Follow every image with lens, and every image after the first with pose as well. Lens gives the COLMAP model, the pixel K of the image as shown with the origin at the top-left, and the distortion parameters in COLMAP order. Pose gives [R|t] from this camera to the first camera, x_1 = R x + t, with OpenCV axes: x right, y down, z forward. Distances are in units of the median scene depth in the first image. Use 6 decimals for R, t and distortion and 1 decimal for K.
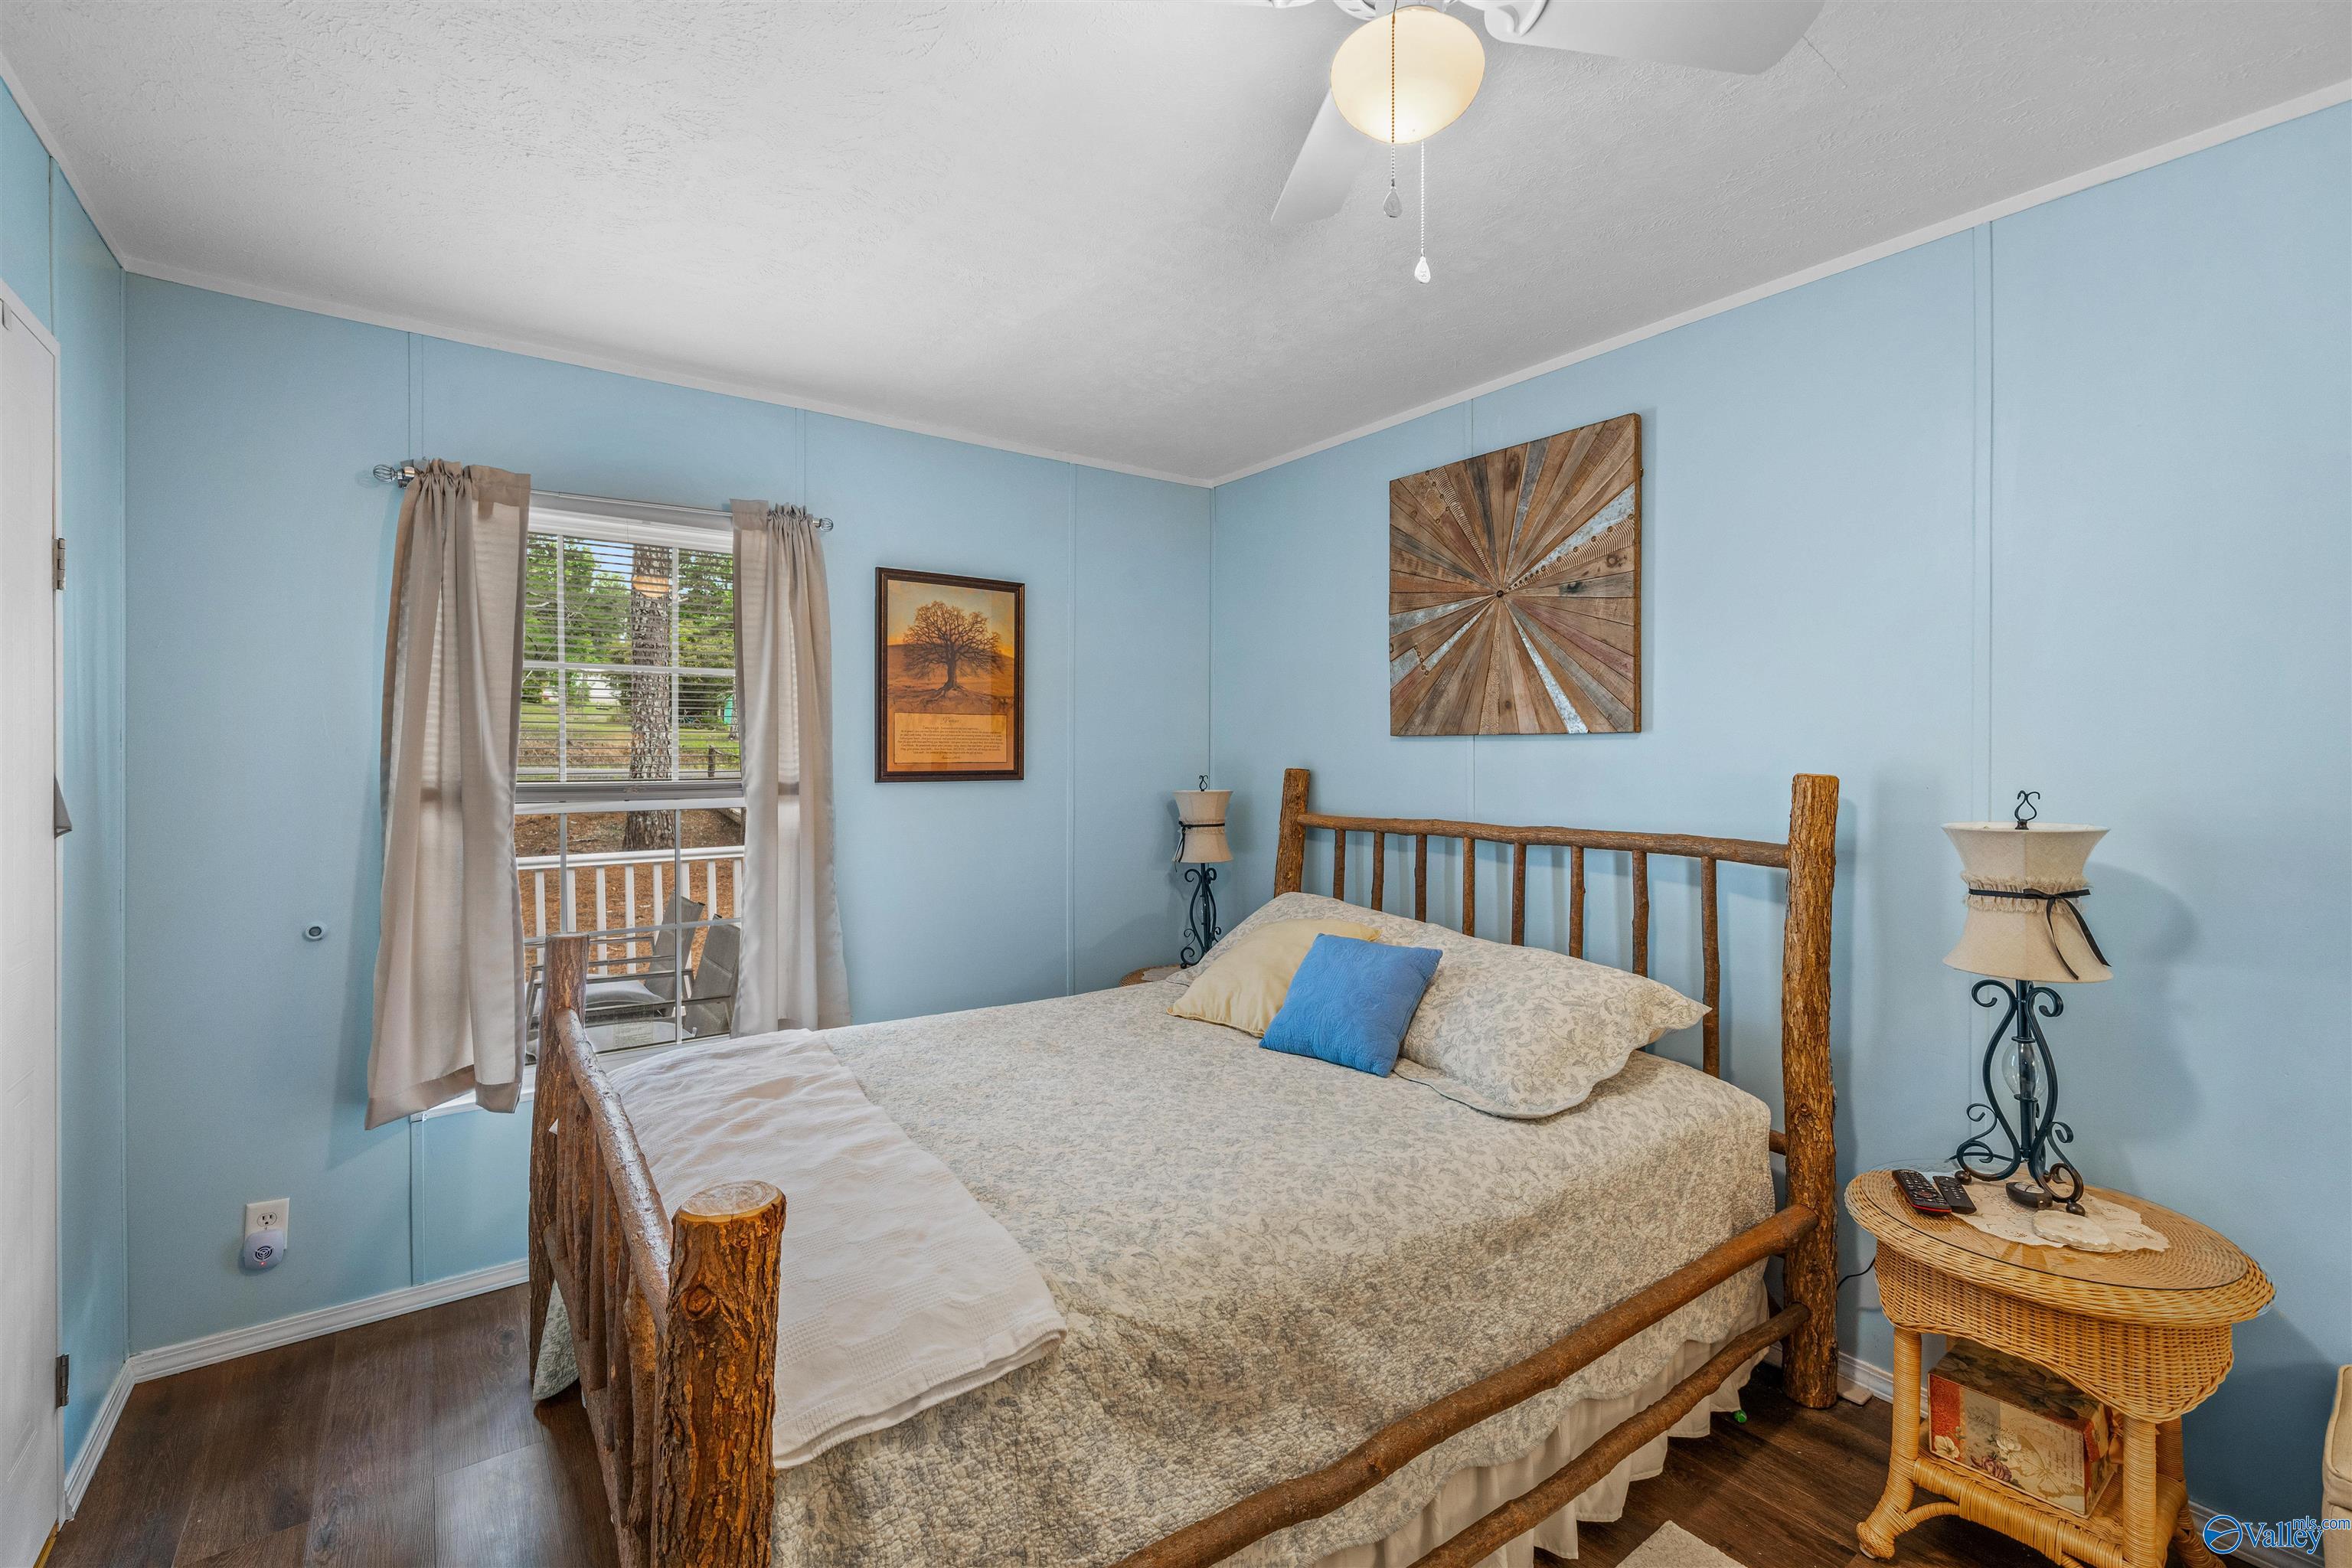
lens RADIAL K [[1016.8, 0, 1176.7], [0, 1016.8, 759.3], [0, 0, 1]] dist [-0.000286, -0.000066]
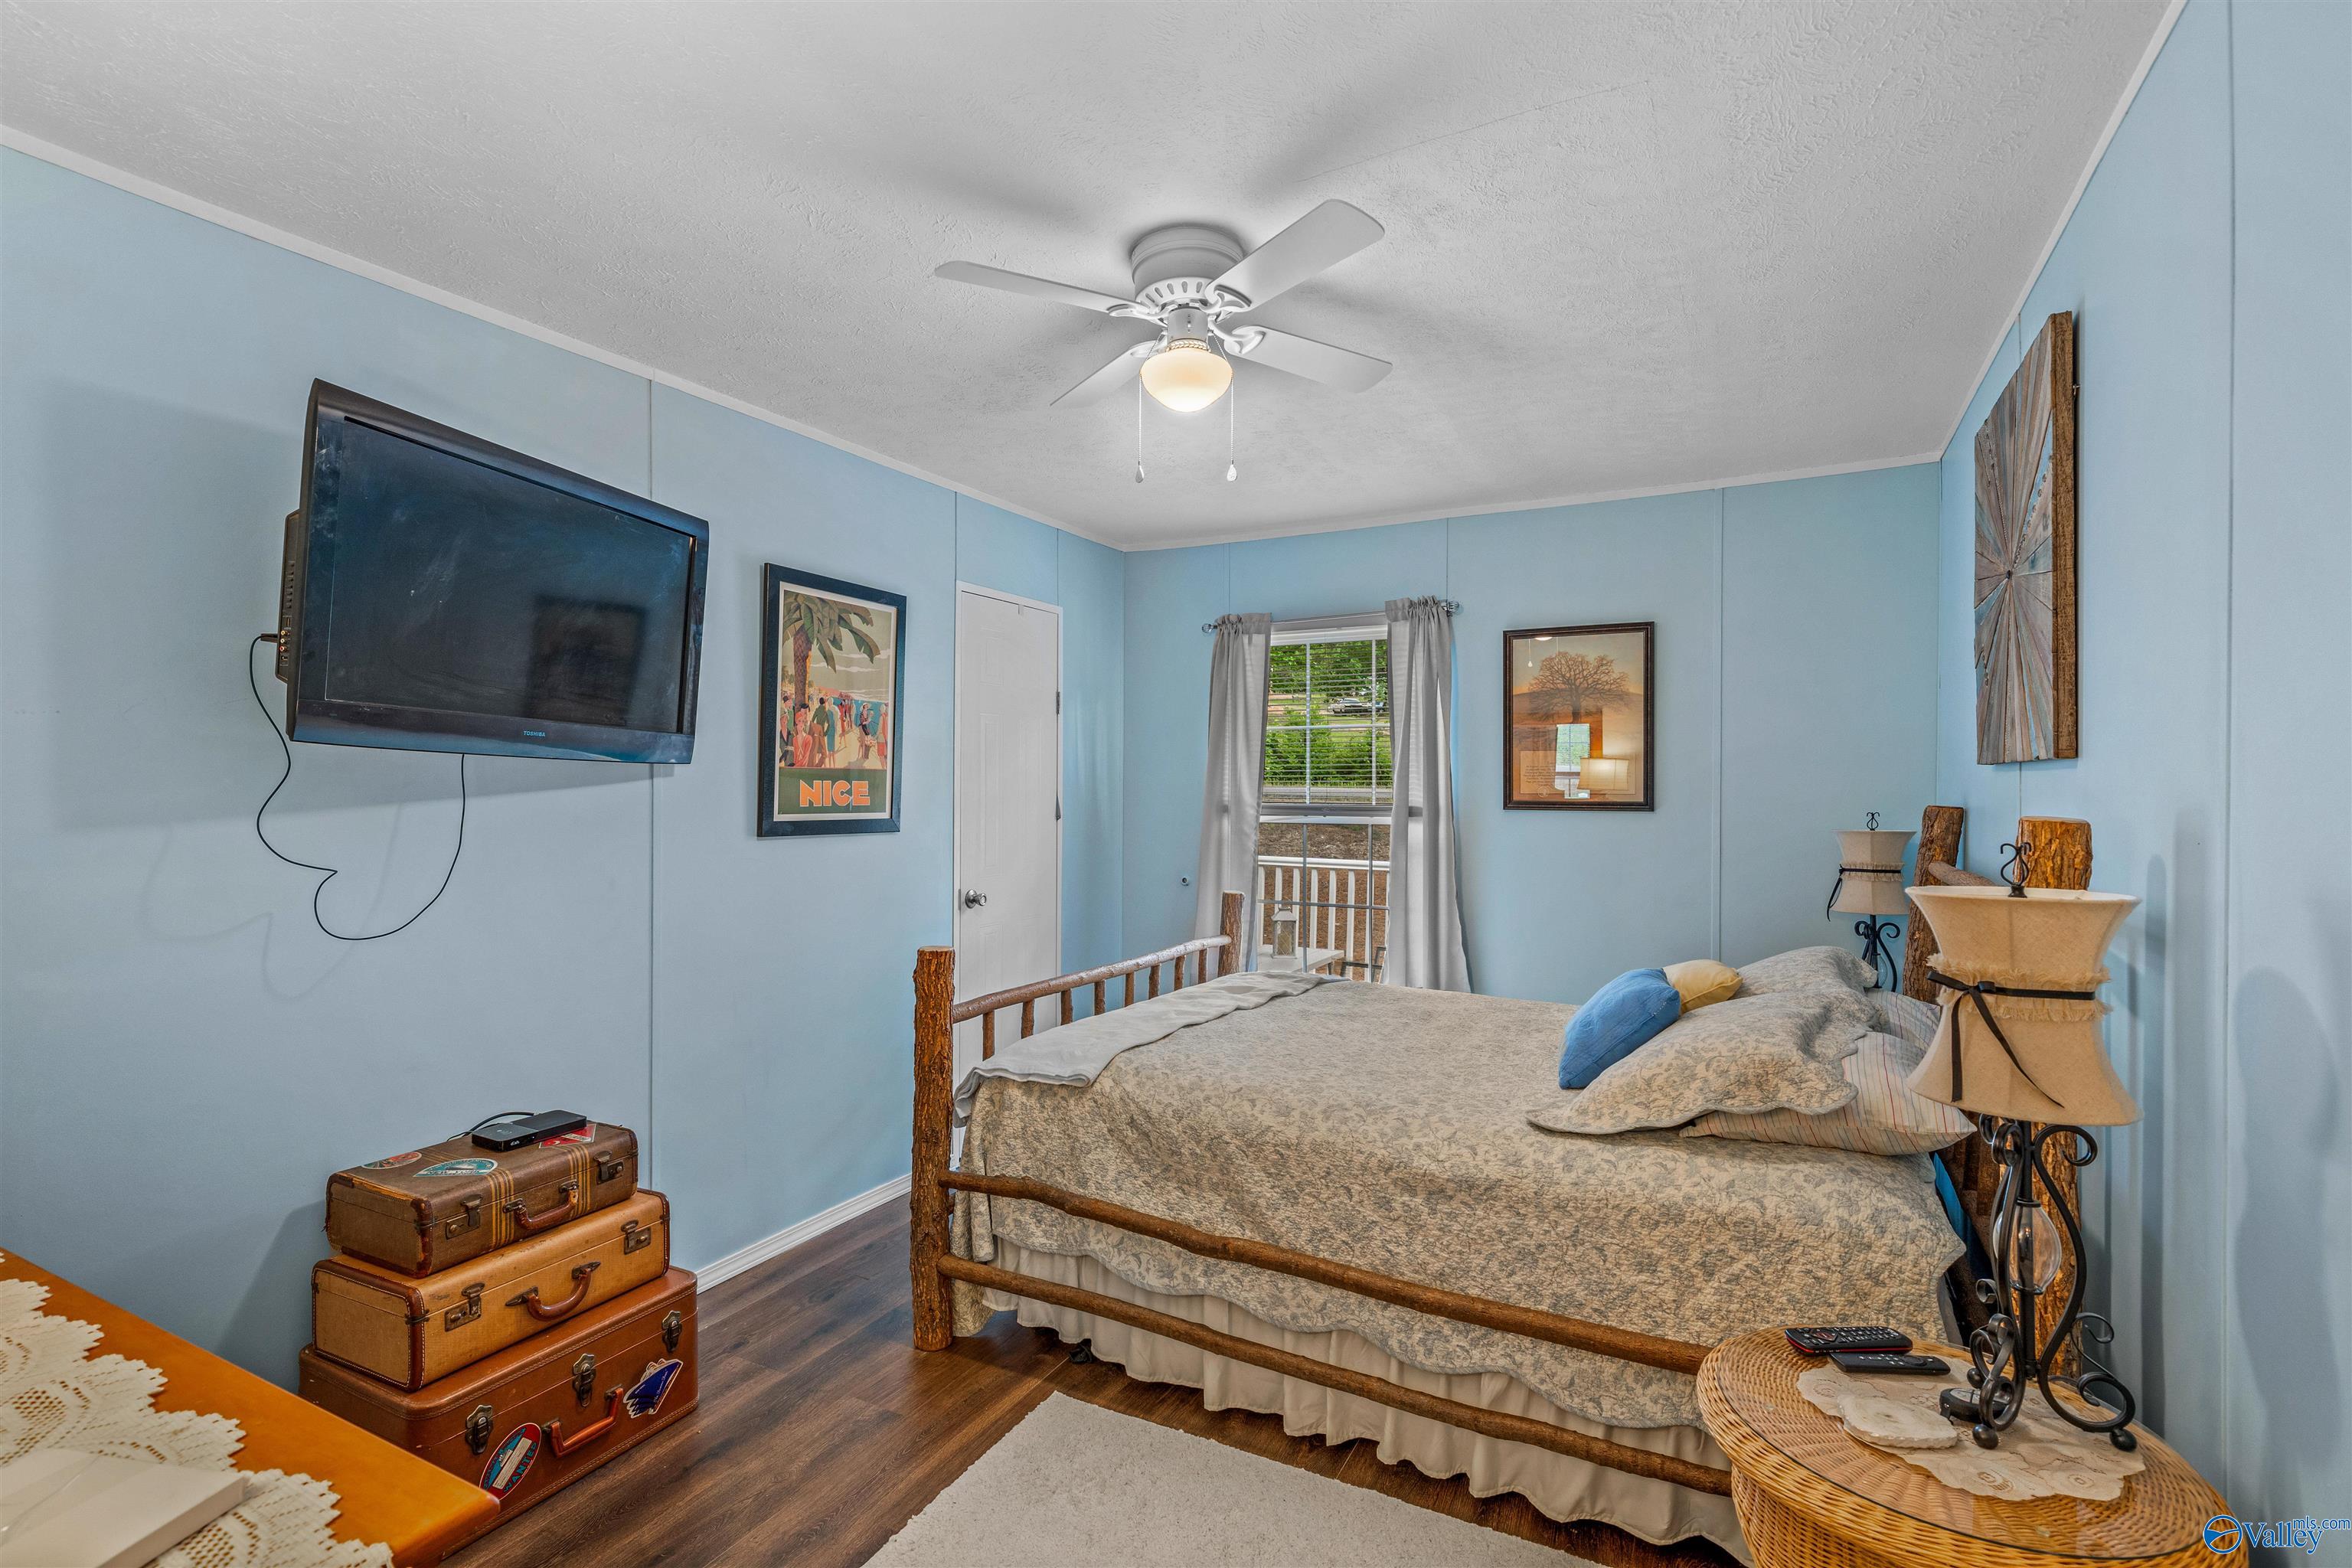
lens RADIAL K [[1095.8, 0, 1166.8], [0, 1095.8, 783.1], [0, 0, 1]] dist [0.001790, 0.000599]
pose [[0.427982, 0.000654, -0.903787, 0.877921], [-0.007520, 0.999968, -0.002838, -0.002052], [0.903756, 0.008011, 0.427973, 0.104157]]
